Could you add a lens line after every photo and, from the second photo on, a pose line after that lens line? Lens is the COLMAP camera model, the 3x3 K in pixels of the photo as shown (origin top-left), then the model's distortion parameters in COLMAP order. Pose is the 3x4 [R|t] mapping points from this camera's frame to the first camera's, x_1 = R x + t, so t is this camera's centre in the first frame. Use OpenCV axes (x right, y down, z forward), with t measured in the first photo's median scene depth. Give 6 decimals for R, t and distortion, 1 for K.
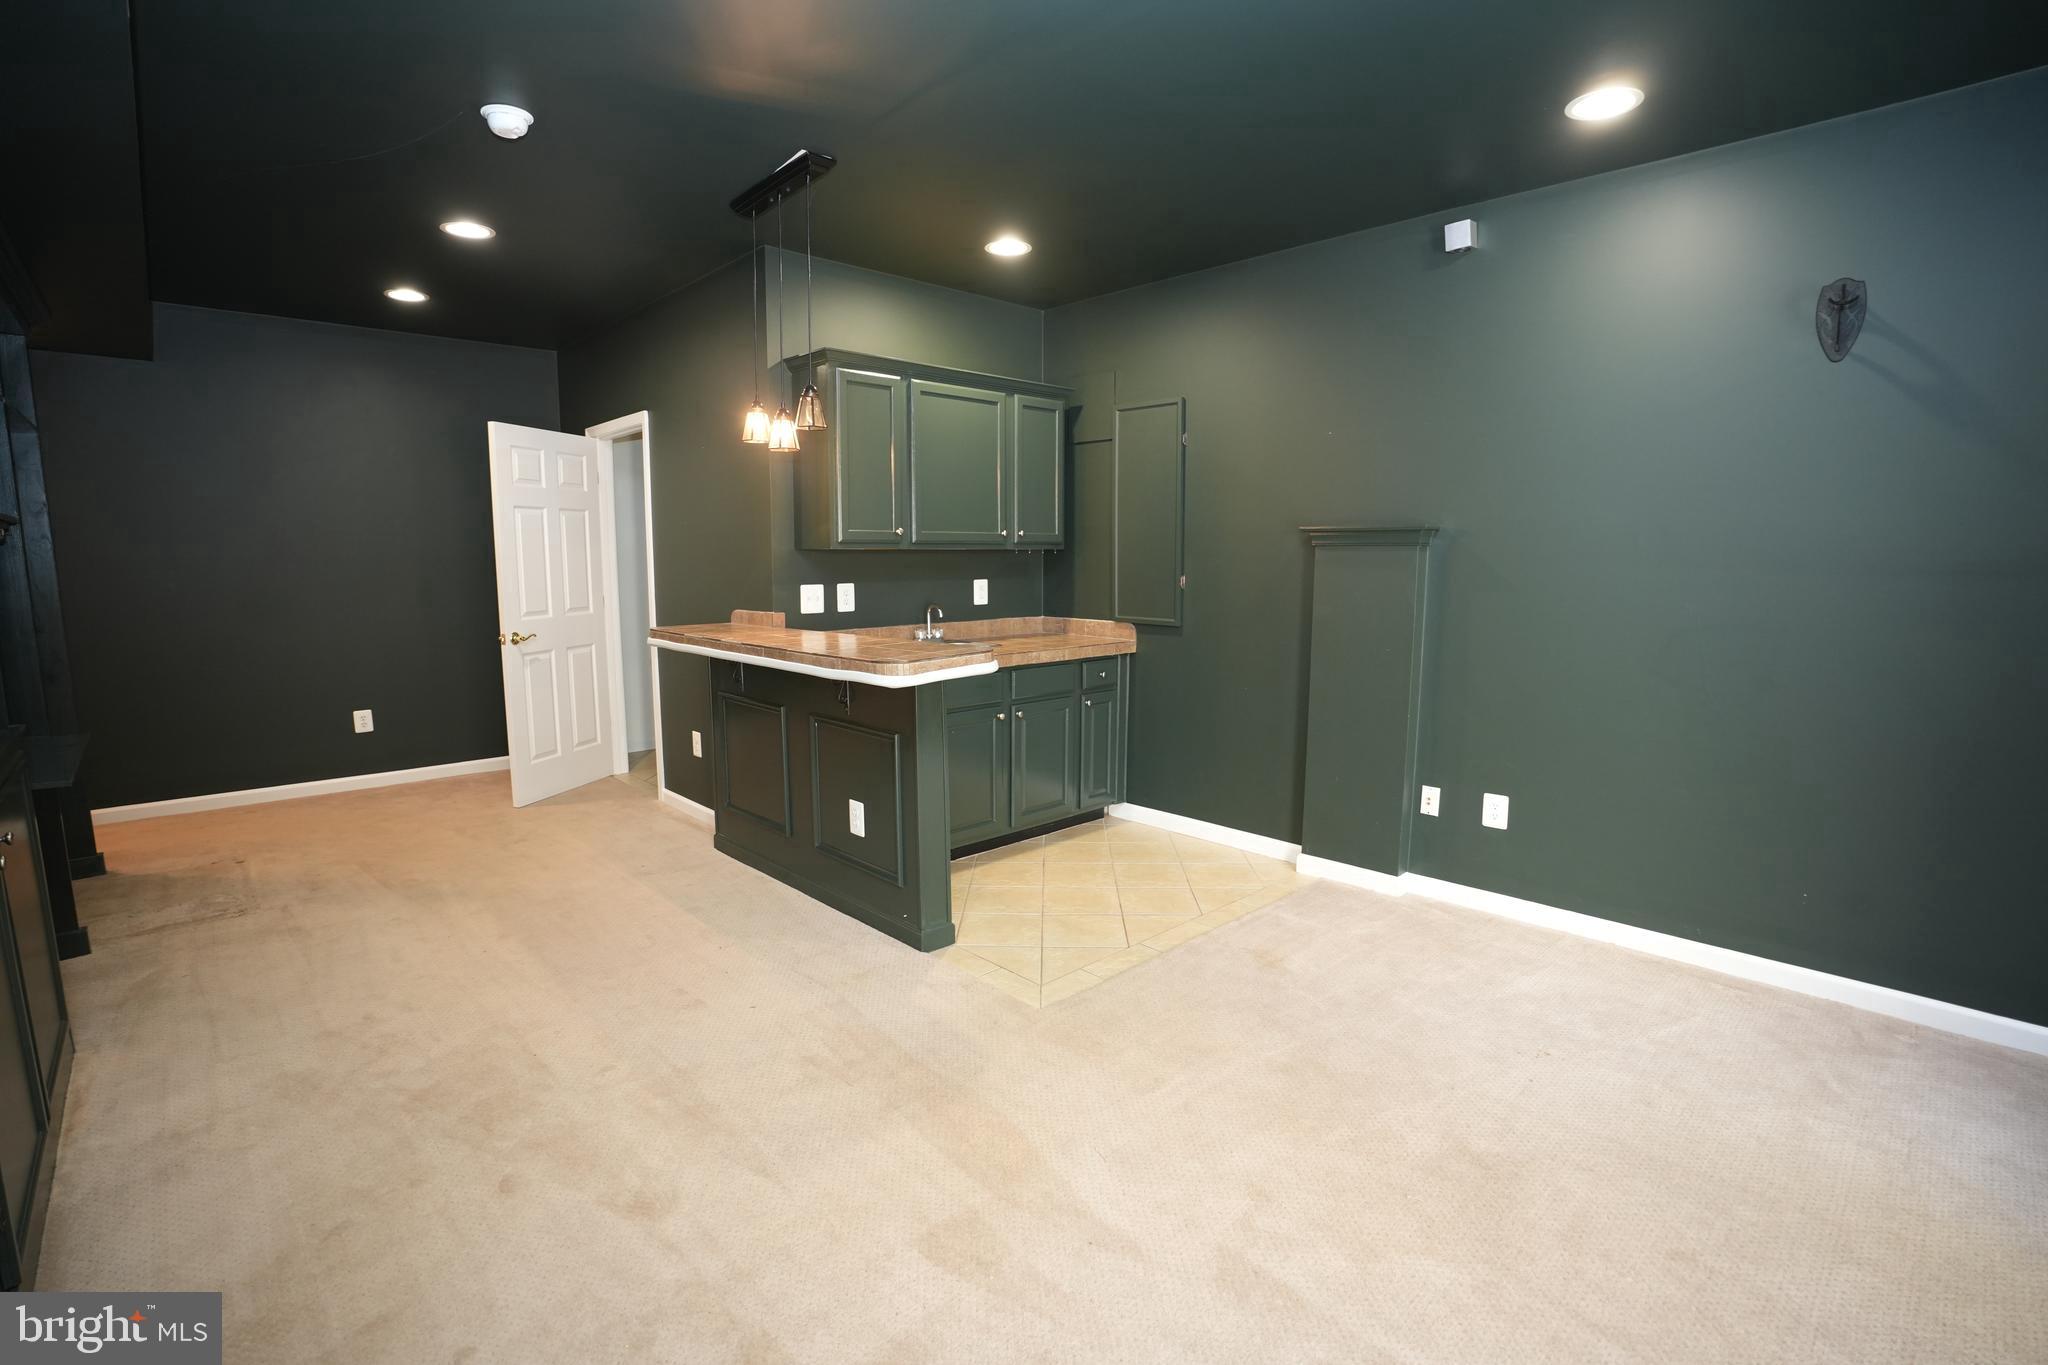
lens RADIAL K [[937.9, 0, 1020.0], [0, 937.9, 679.8], [0, 0, 1]] dist [-0.075675, 0.022492]
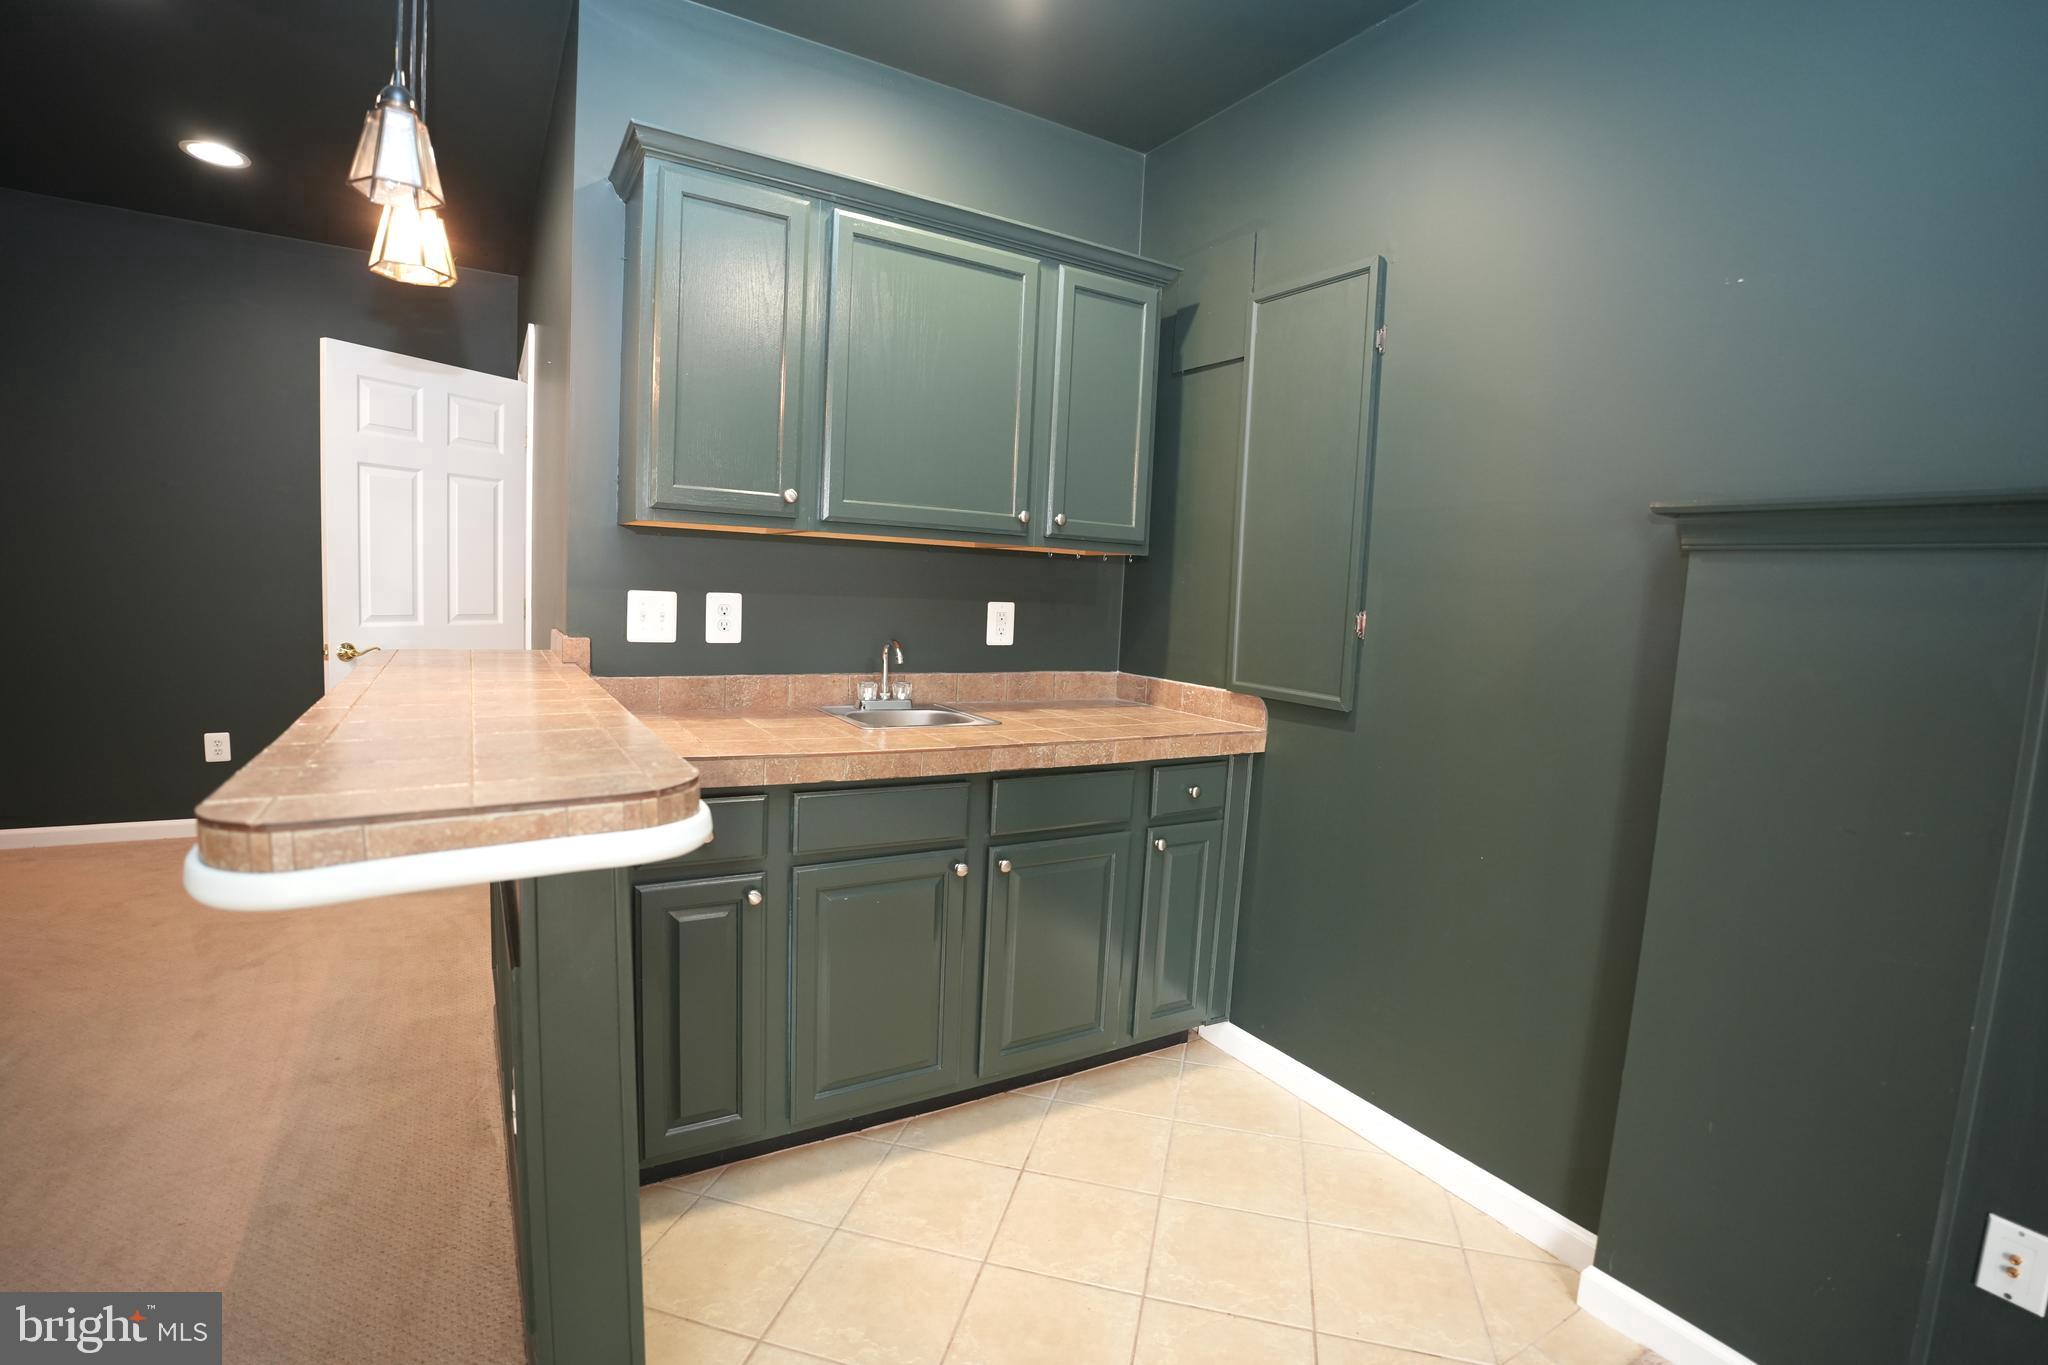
lens RADIAL K [[937.9, 0, 1020.0], [0, 937.9, 679.8], [0, 0, 1]] dist [-0.075675, 0.022492]
pose [[0.976426, 0.068010, -0.204859, 0.094771], [-0.076055, 0.996601, -0.031644, -0.043498], [0.202011, 0.046478, 0.978280, 0.455645]]
